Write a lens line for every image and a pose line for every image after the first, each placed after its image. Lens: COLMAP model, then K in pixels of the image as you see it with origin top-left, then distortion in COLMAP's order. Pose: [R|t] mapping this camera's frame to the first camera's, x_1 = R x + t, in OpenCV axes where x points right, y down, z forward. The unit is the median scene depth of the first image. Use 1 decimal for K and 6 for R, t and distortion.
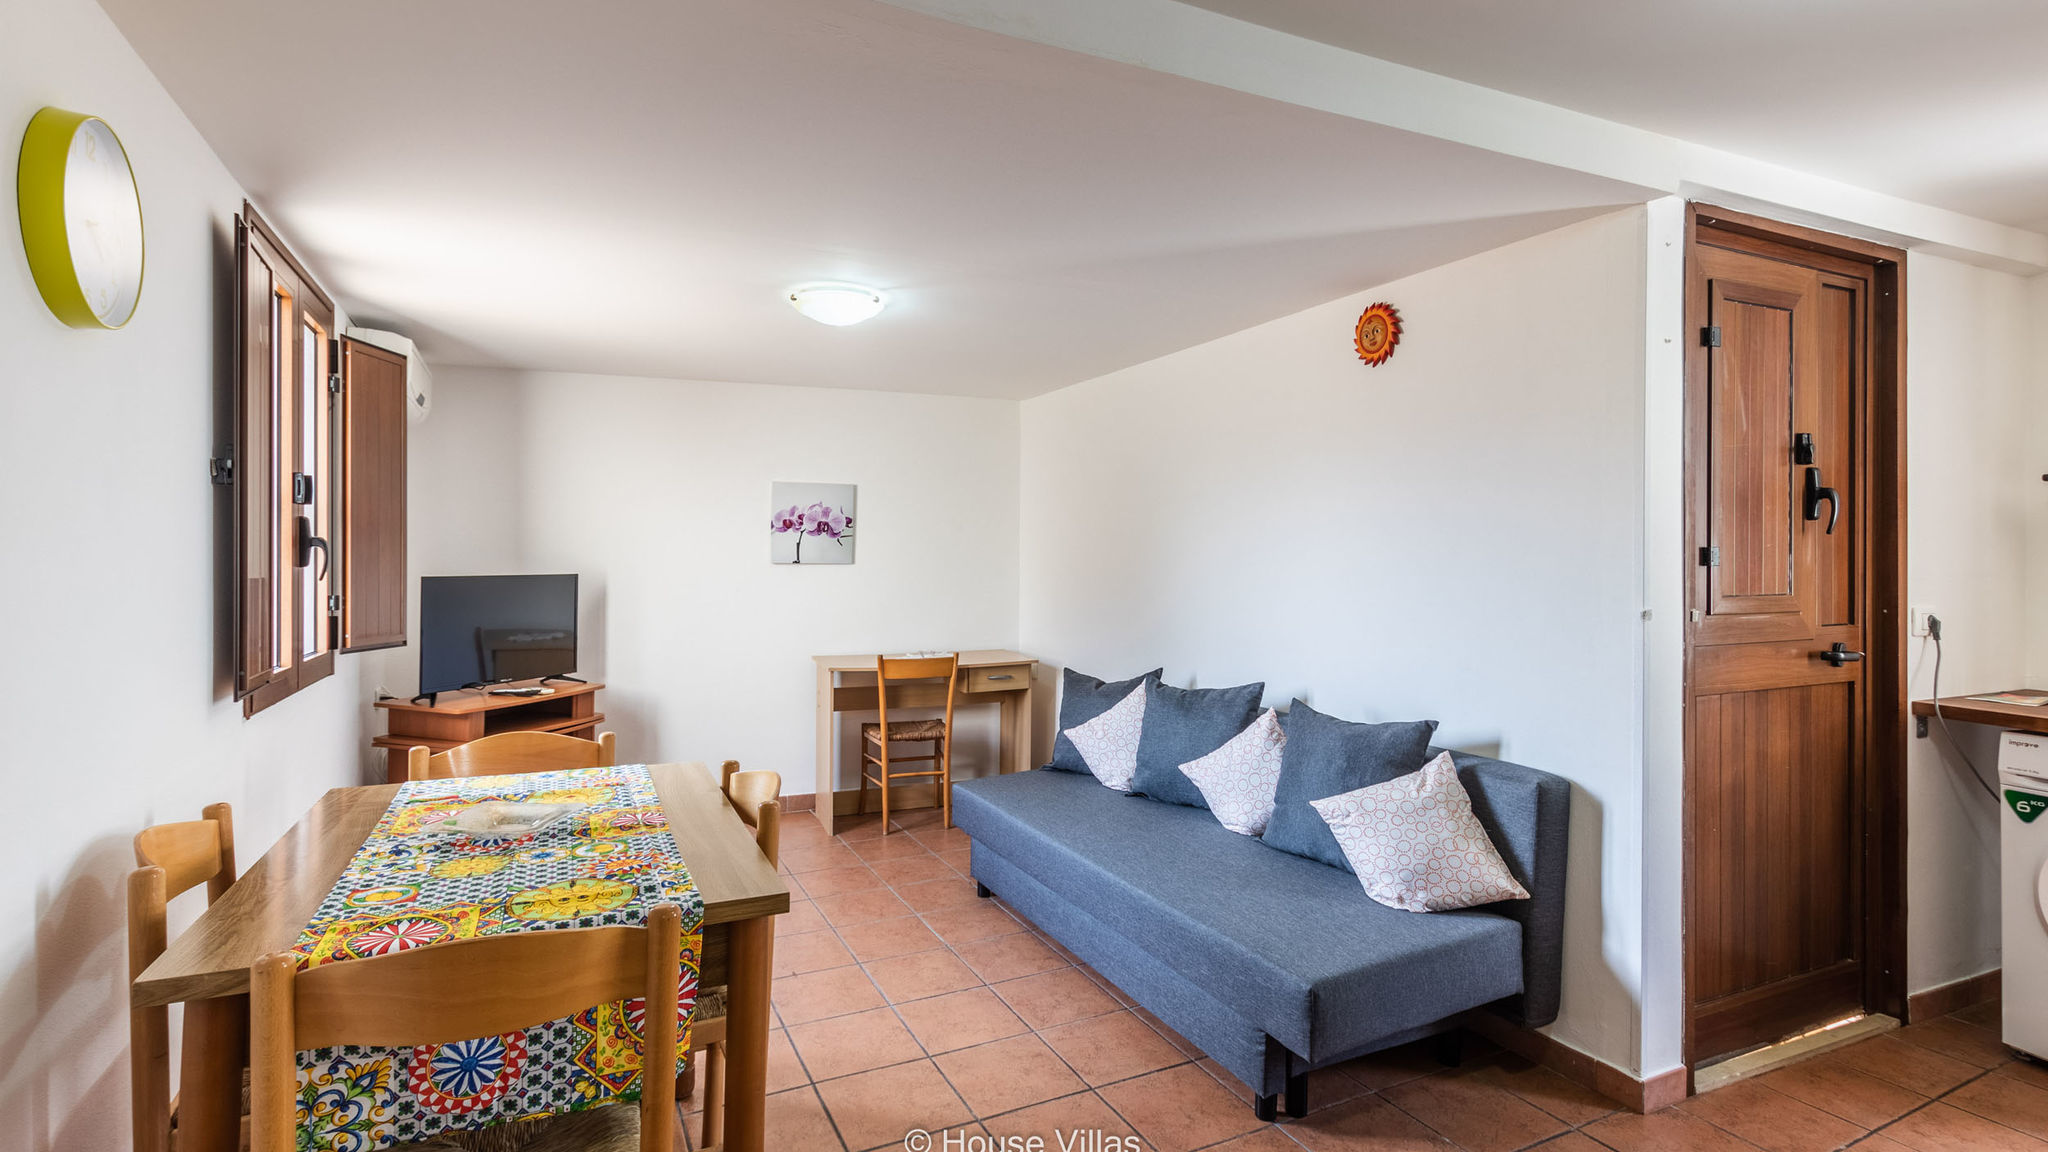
lens RADIAL K [[954.3, 0, 1007.3], [0, 954.3, 572.8], [0, 0, 1]] dist [0.000538, 0.000174]
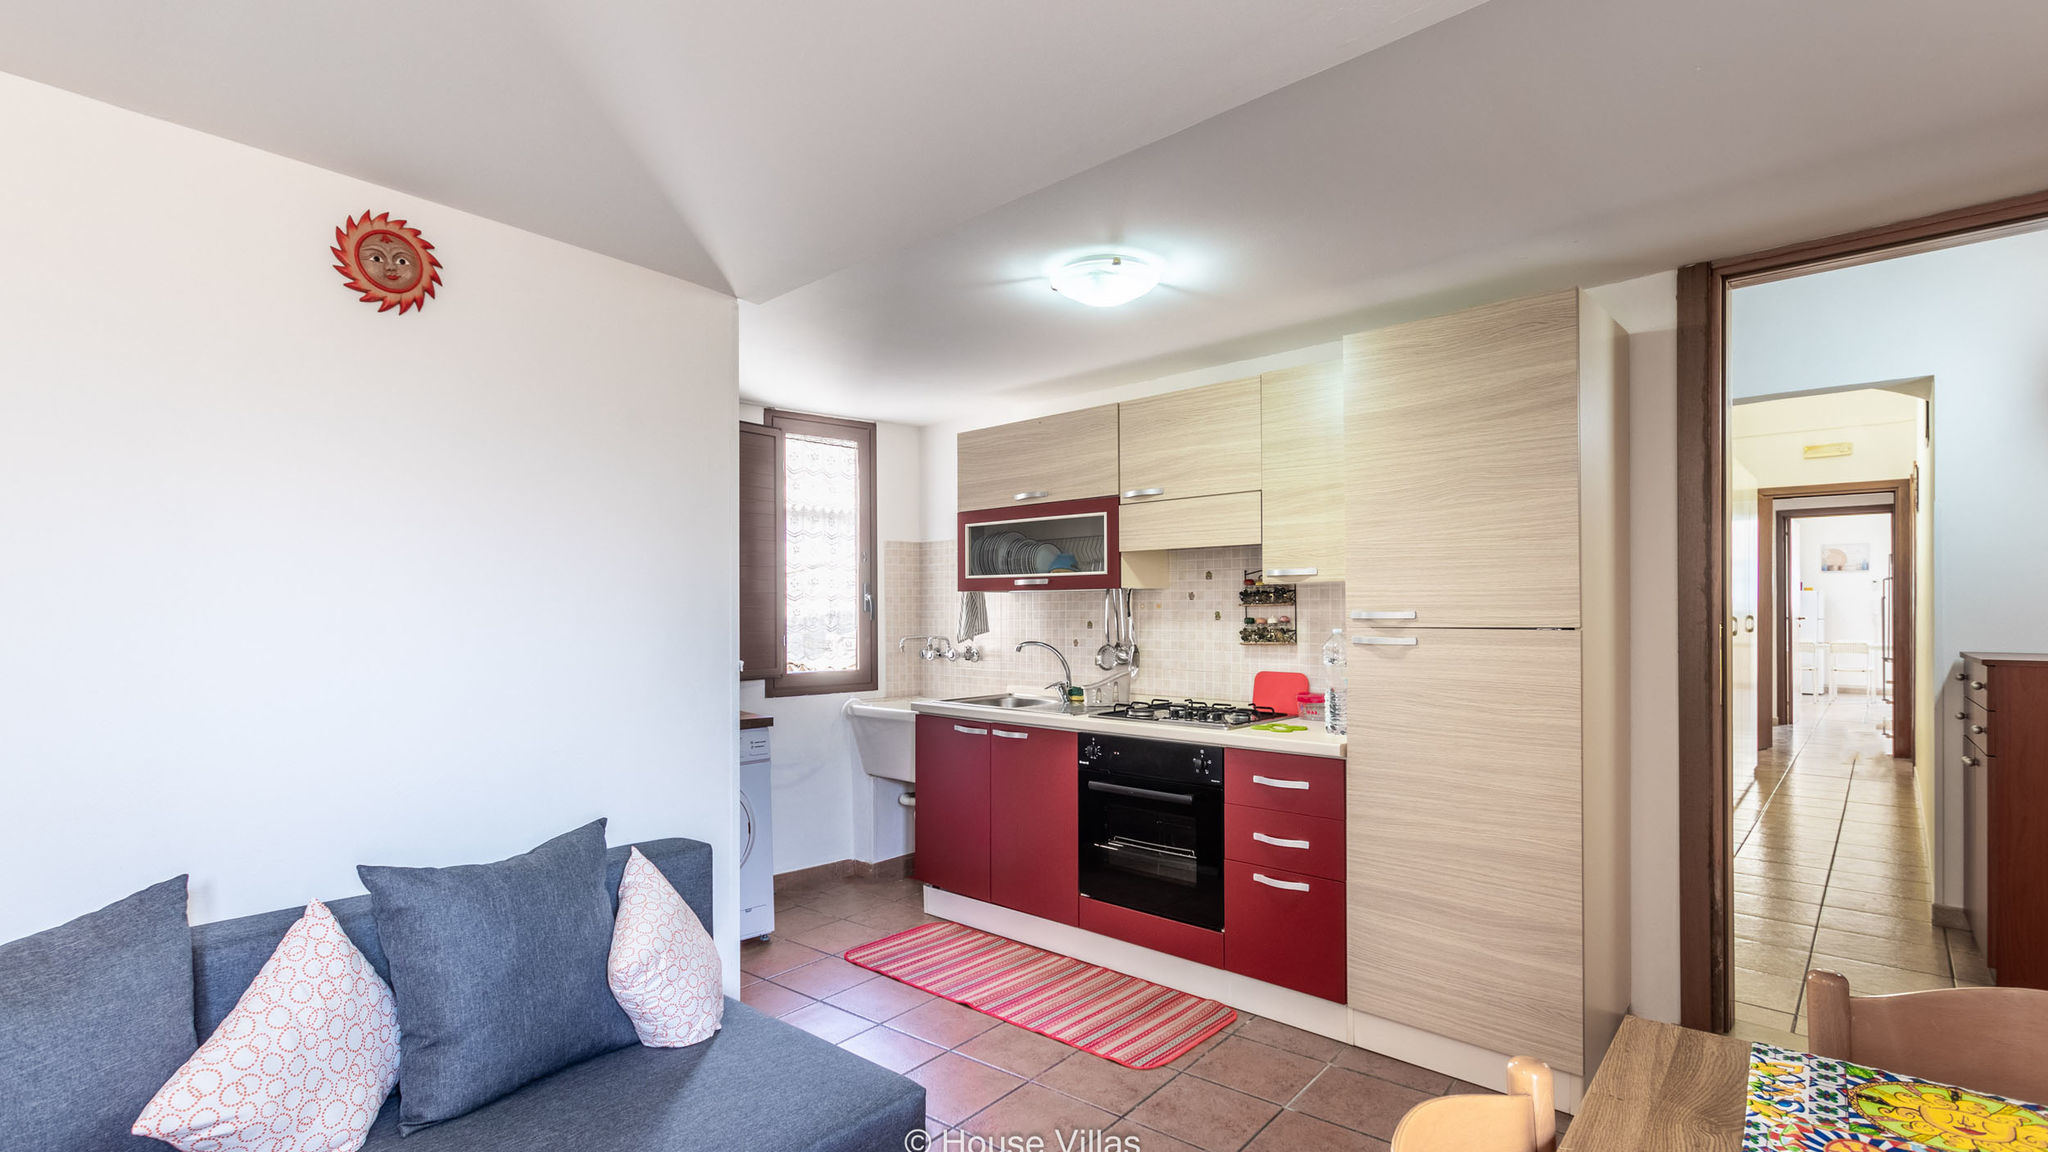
lens RADIAL K [[951.7, 0, 1025.8], [0, 951.7, 619.2], [0, 0, 1]] dist [0.021942, -0.018576]
pose [[-0.414921, -0.002598, 0.909854, -0.366598], [0.018305, 0.999770, 0.011203, -0.011440], [-0.909673, 0.021303, -0.414778, 0.870286]]
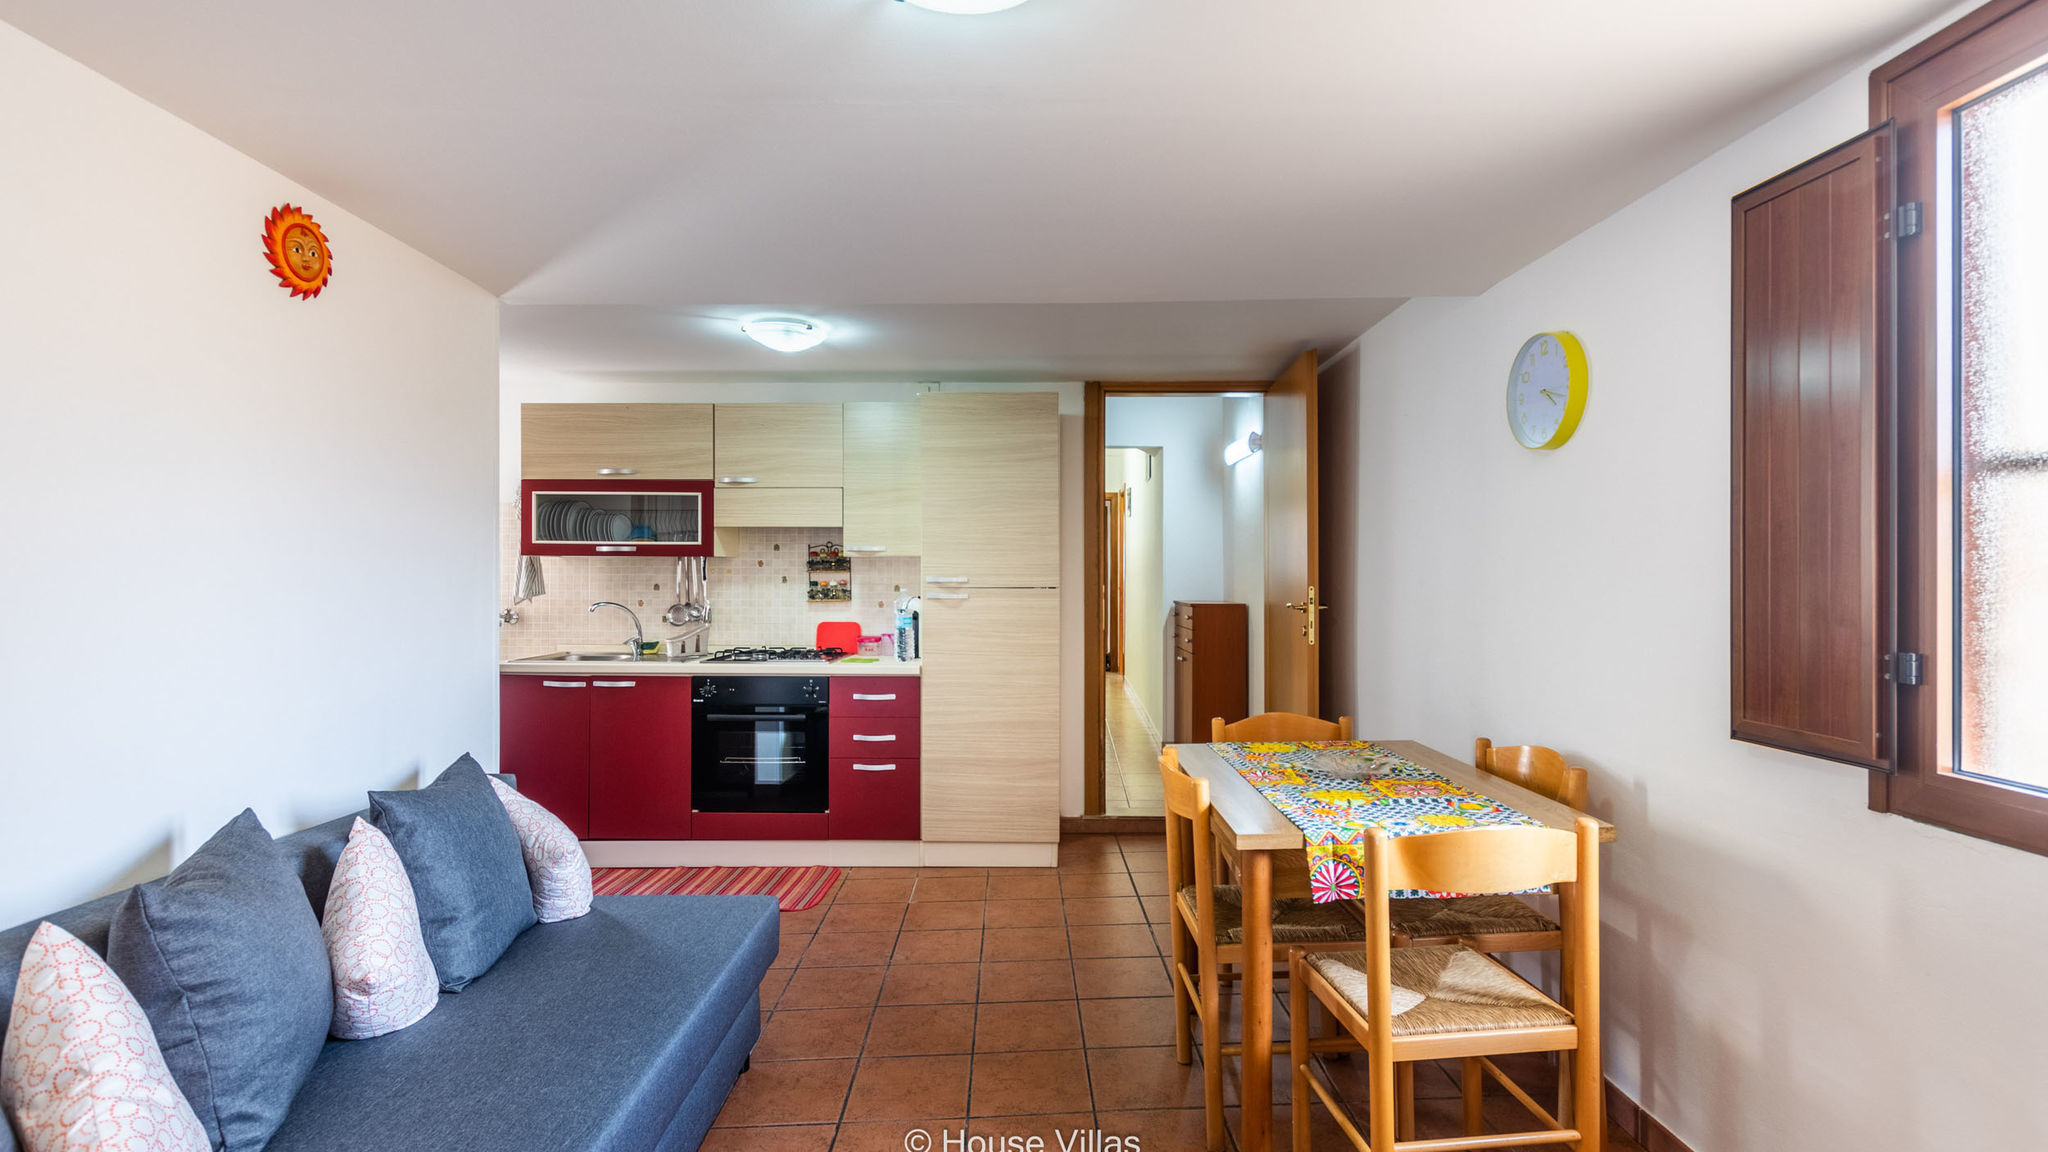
lens RADIAL K [[946.2, 0, 1066.9], [0, 946.2, 575.8], [0, 0, 1]] dist [-0.000403, 0.000038]
pose [[-0.919404, 0.000125, 0.393315, -0.387576], [0.005722, 0.999898, 0.013057, -0.021555], [-0.393273, 0.014255, -0.919311, 1.393276]]
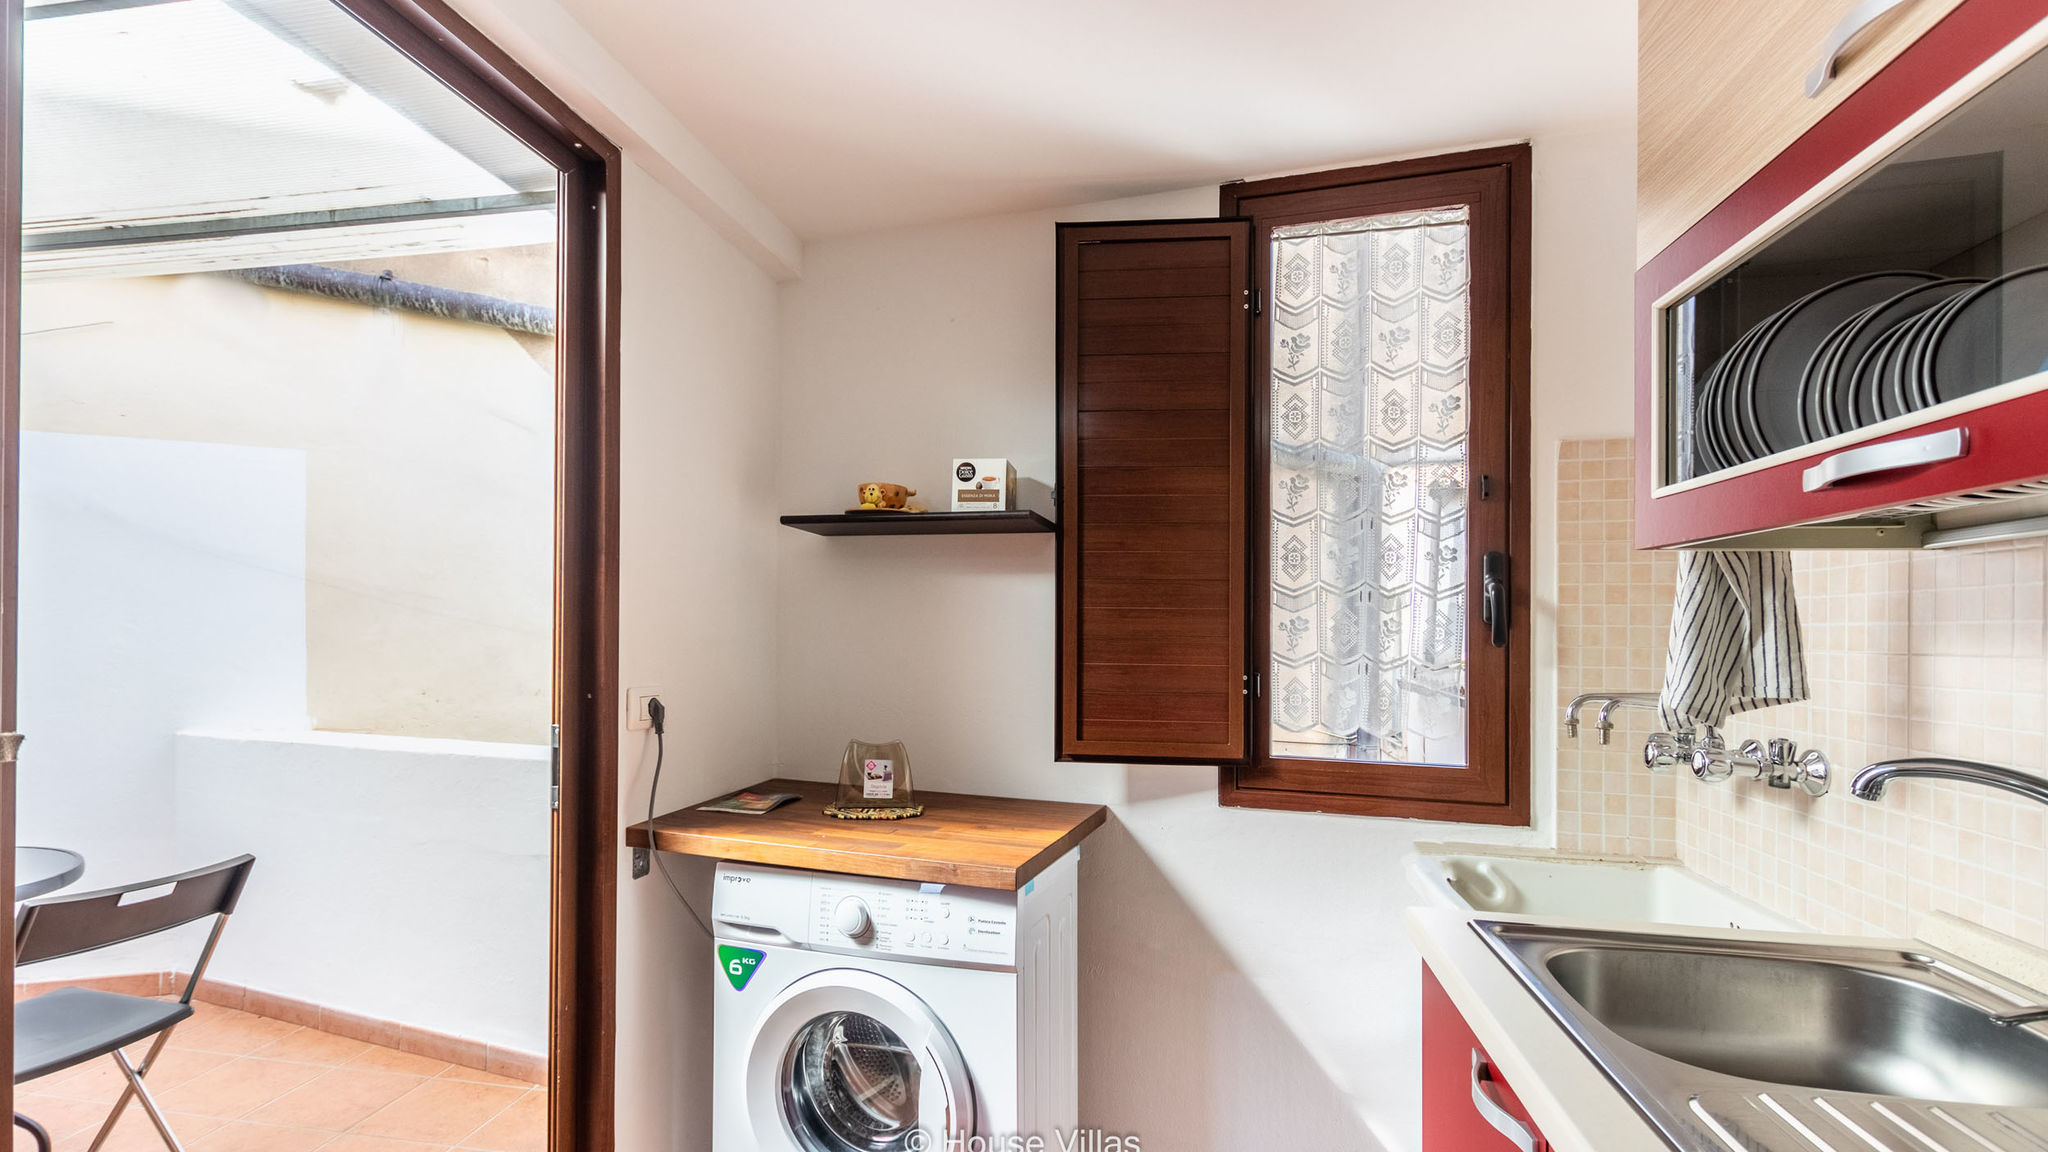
lens RADIAL K [[951.7, 0, 1025.8], [0, 951.7, 619.2], [0, 0, 1]] dist [0.021942, -0.018576]
pose [[0.550605, 0.021369, 0.834492, 0.492857], [-0.005225, 0.999741, -0.022153, 0.001187], [-0.834749, 0.007837, 0.550575, 0.360721]]
